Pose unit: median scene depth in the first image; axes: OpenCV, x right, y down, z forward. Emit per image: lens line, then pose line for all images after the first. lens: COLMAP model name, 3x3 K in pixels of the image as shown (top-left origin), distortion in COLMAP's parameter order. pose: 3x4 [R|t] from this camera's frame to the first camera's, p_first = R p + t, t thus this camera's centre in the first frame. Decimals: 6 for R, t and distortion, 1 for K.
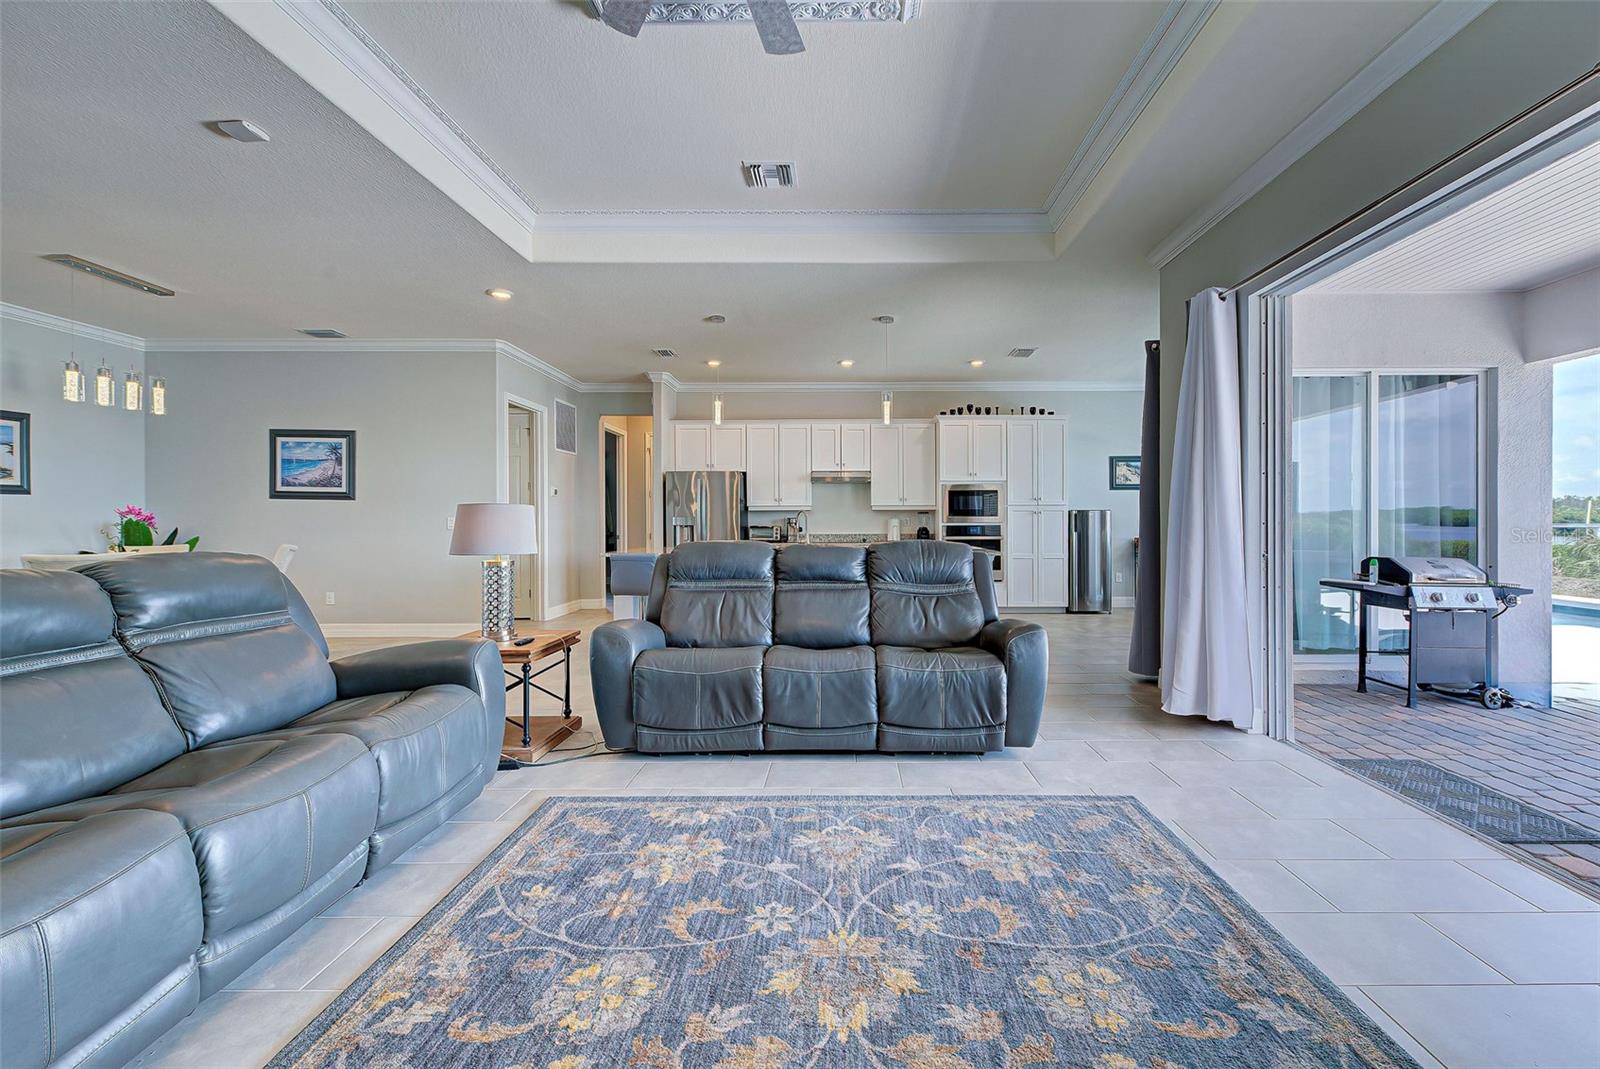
lens RADIAL K [[641.5, 0, 844.9], [0, 641.5, 522.4], [0, 0, 1]] dist [0.010441, -0.004237]
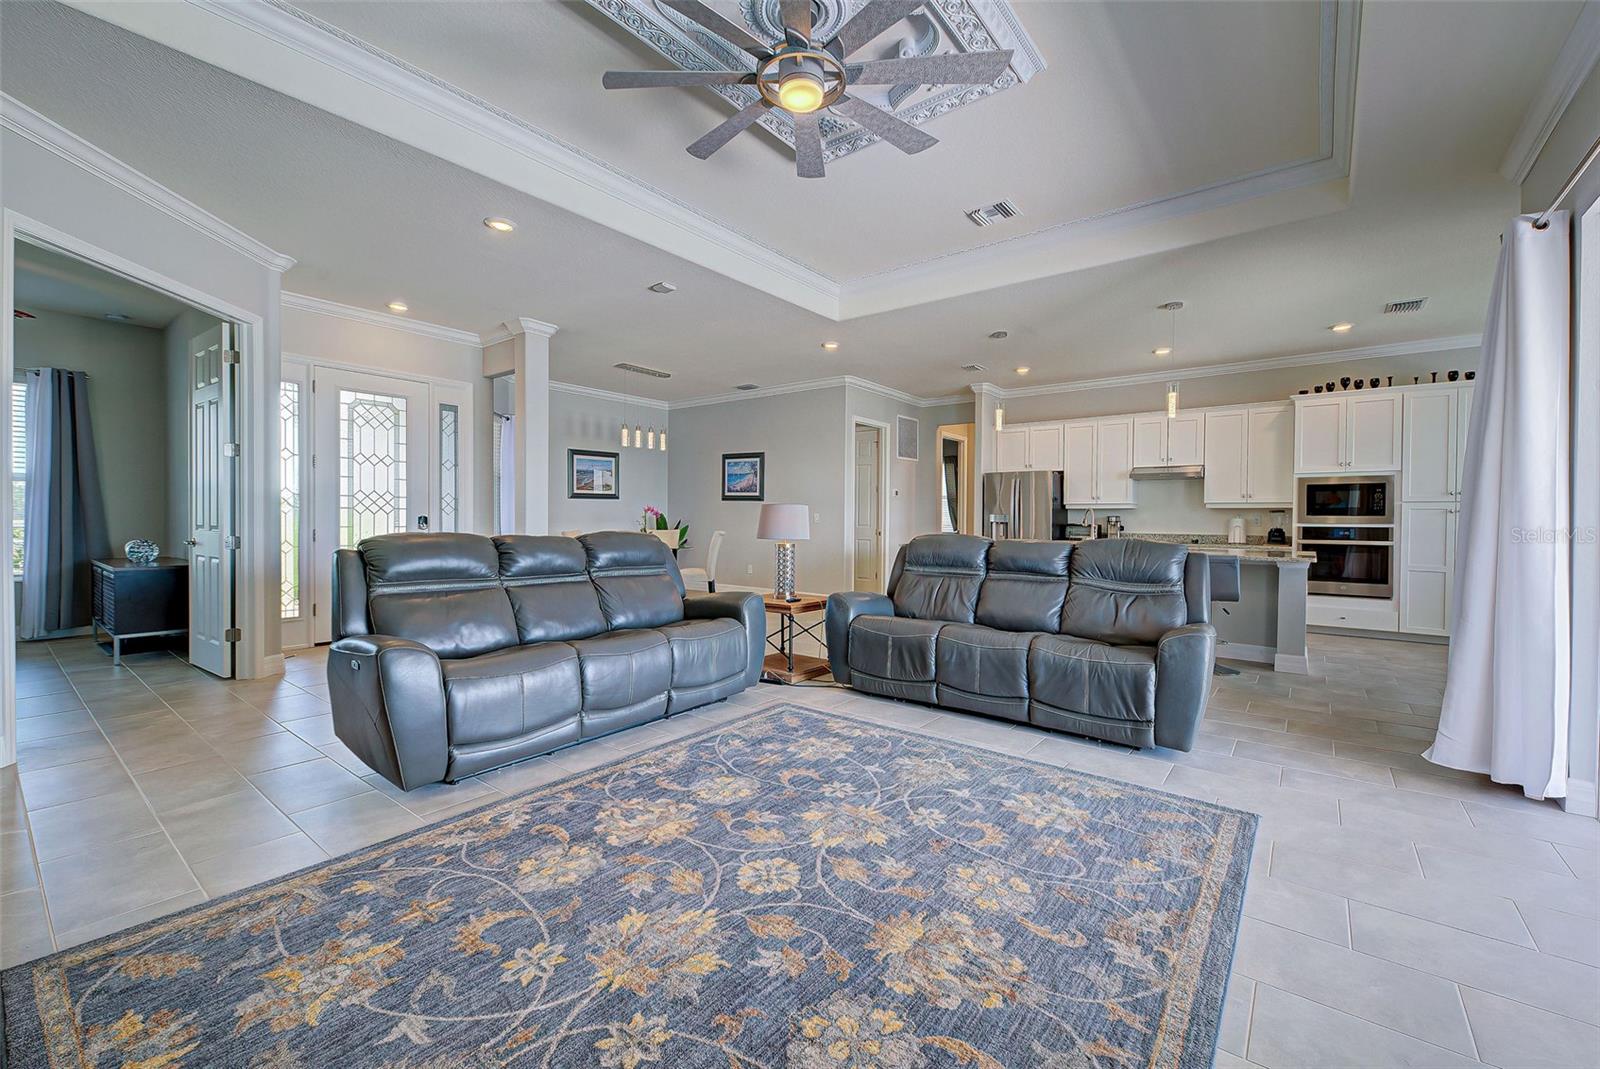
lens RADIAL K [[641.5, 0, 835.6], [0, 641.5, 527.1], [0, 0, 1]] dist [0.010441, -0.004237]
pose [[0.805688, 0.018089, -0.592063, 0.222847], [-0.010923, 0.999817, 0.015683, -0.001066], [0.592239, -0.006169, 0.805739, -0.053837]]
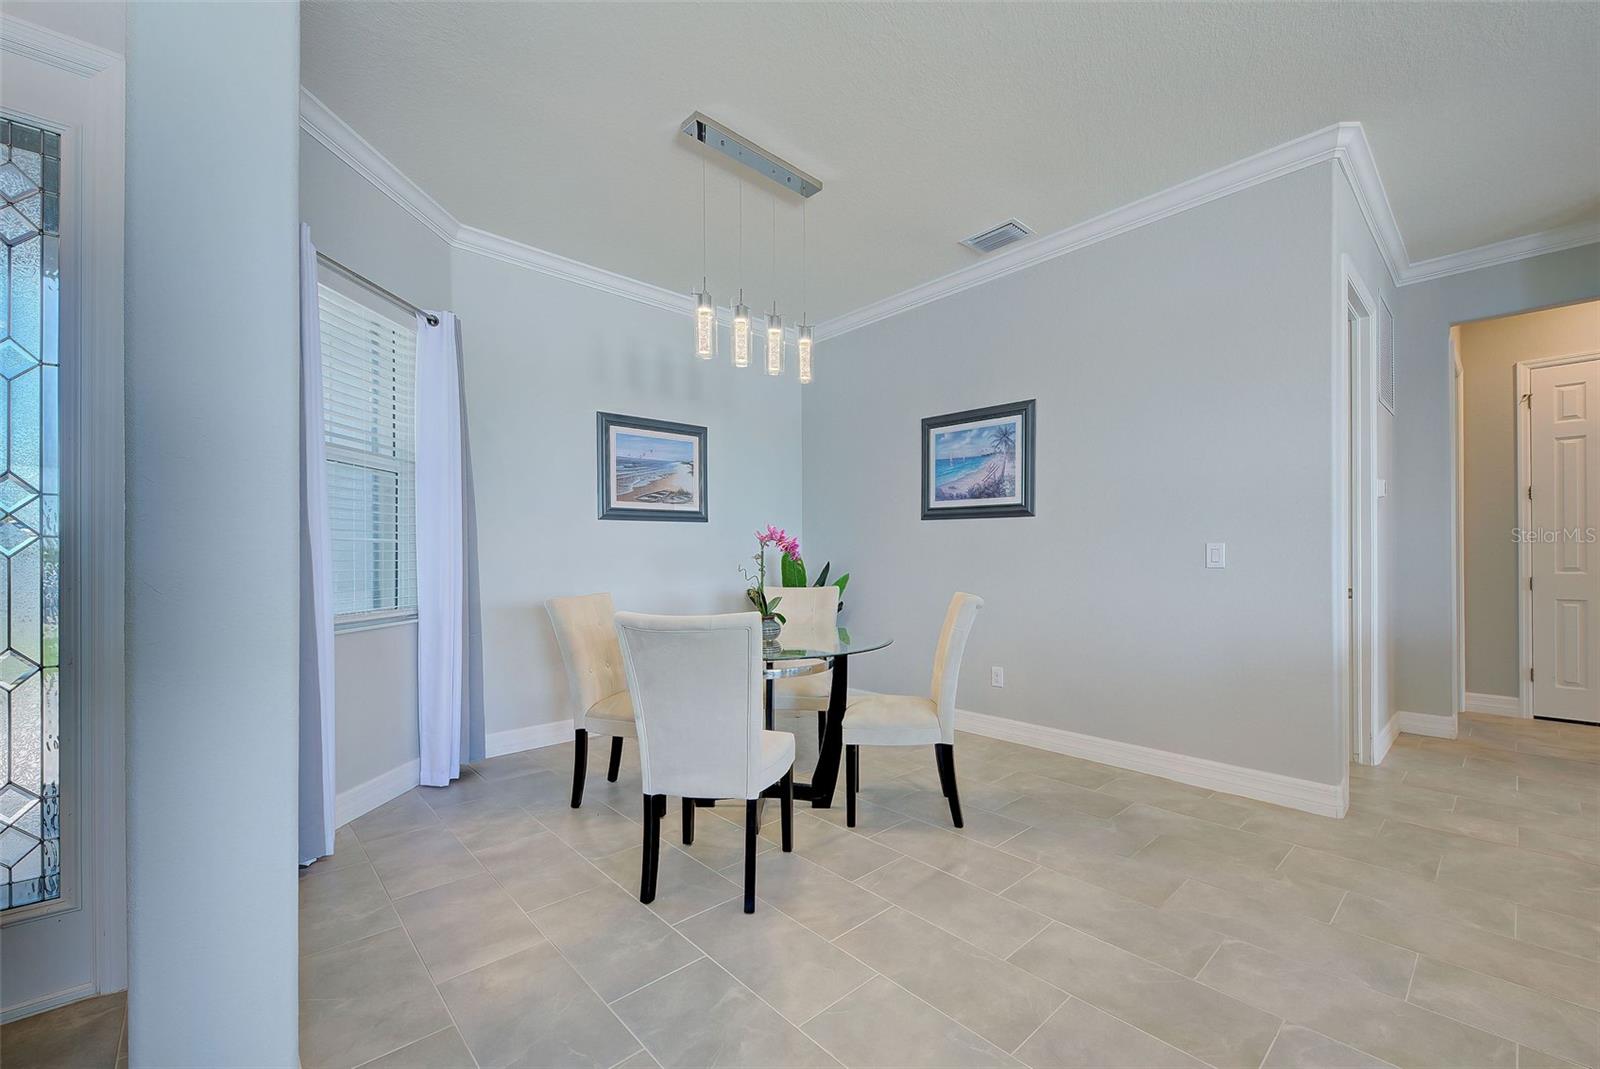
lens RADIAL K [[641.5, 0, 806.9], [0, 641.5, 561.5], [0, 0, 1]] dist [0.010441, -0.004237]
pose [[0.662451, 0.002190, -0.749102, -0.483881], [0.002097, 0.999986, 0.004778, 0.003556], [0.749102, -0.004737, 0.662437, 0.479140]]
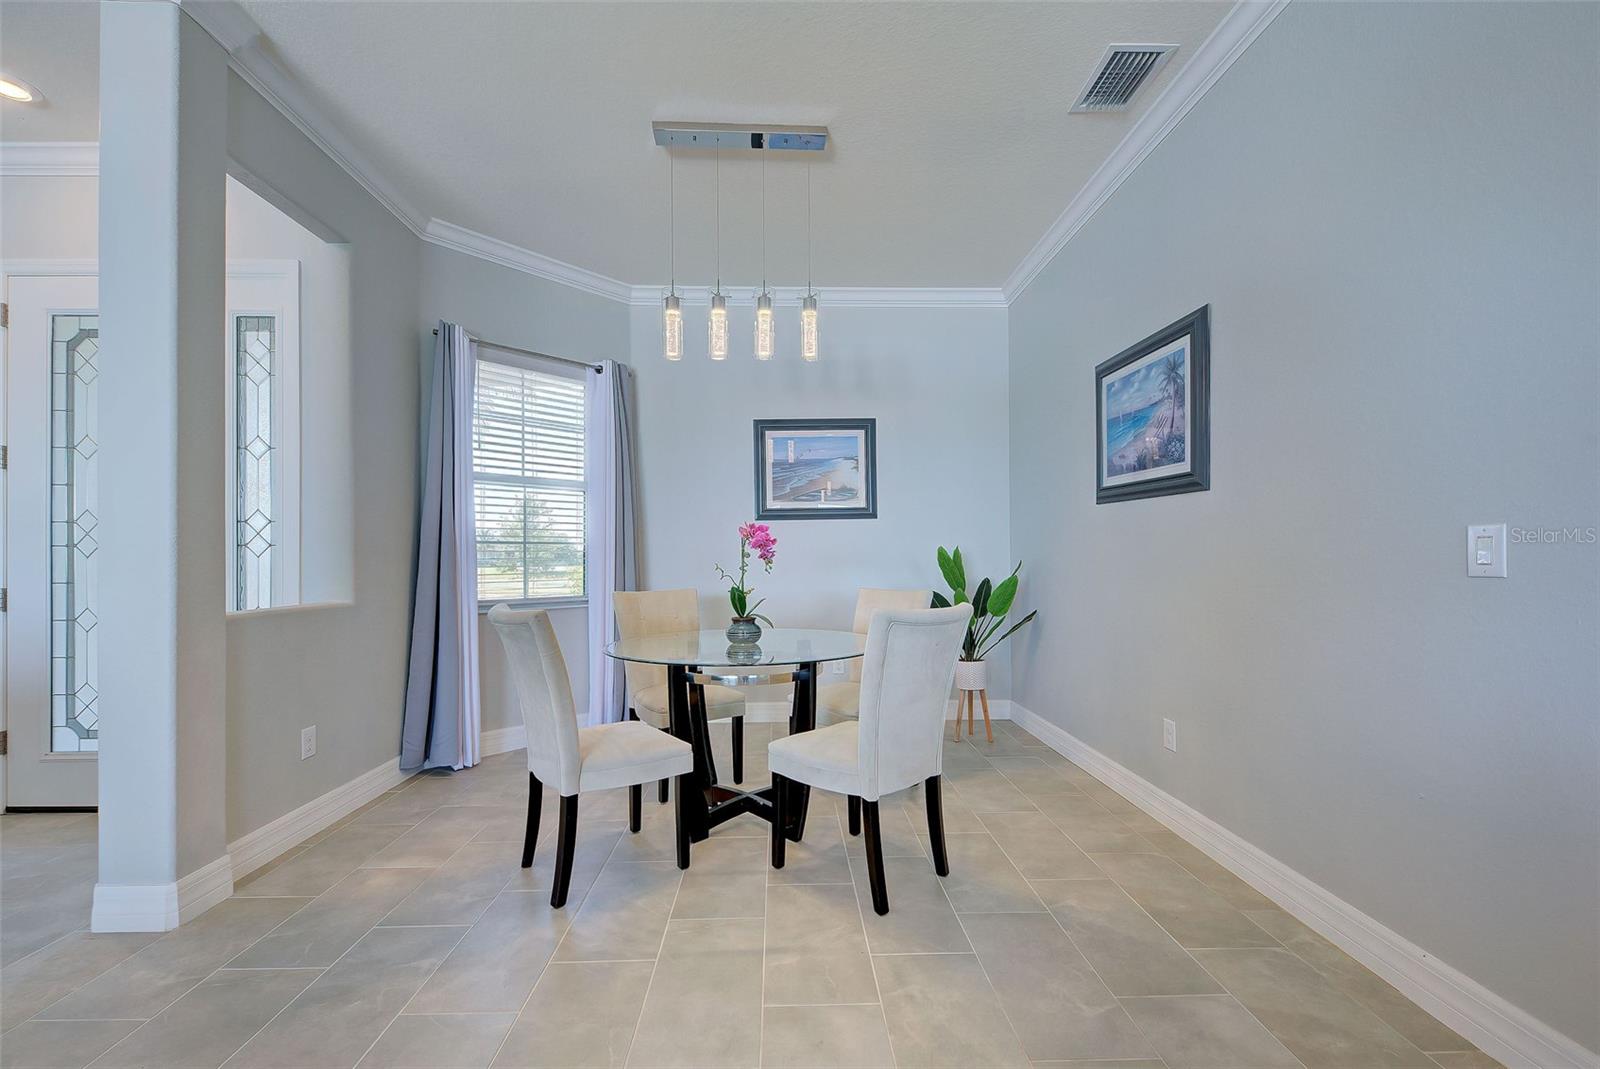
lens RADIAL K [[641.5, 0, 809.5], [0, 641.5, 558.8], [0, 0, 1]] dist [0.010441, -0.004237]
pose [[0.009754, 0.003606, -0.999946, -0.412810], [0.002864, 0.999989, 0.003634, 0.002767], [0.999948, -0.002900, 0.009744, 0.809278]]
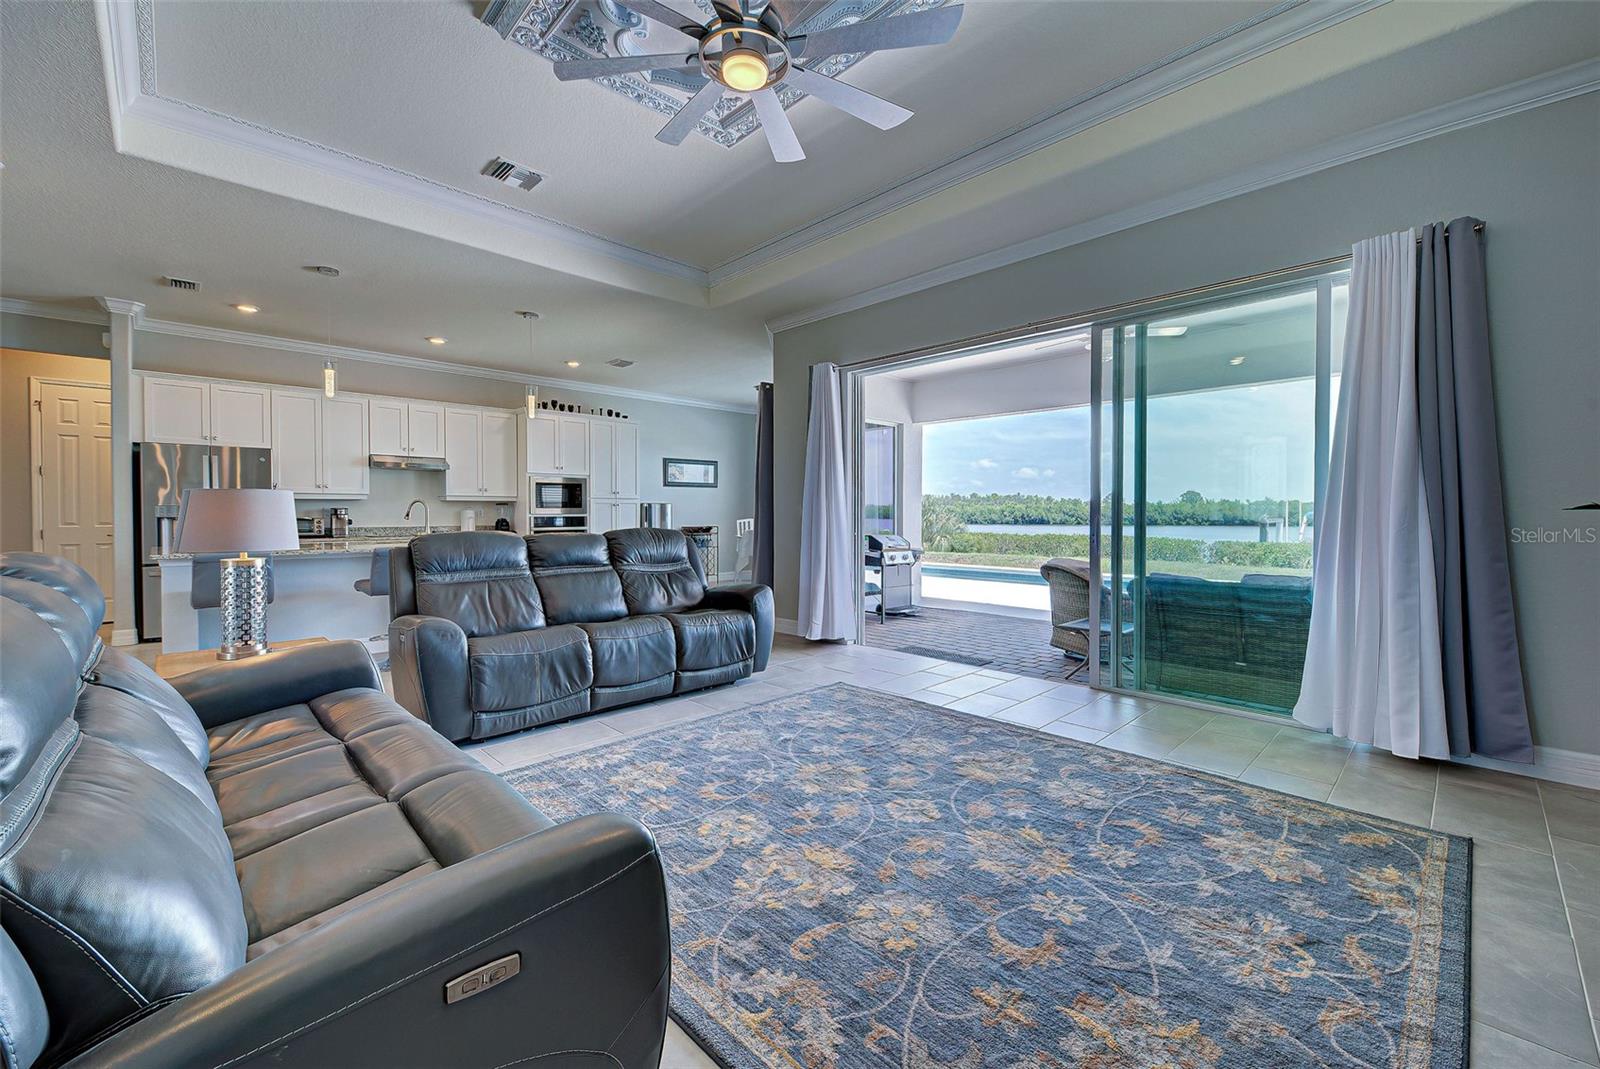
lens RADIAL K [[641.5, 0, 811.4], [0, 641.5, 515.9], [0, 0, 1]] dist [0.010441, -0.004237]
pose [[0.713396, -0.001329, 0.700760, -0.327405], [-0.000255, 0.999998, 0.002157, 0.001495], [-0.700761, -0.001718, 0.713394, -0.046957]]
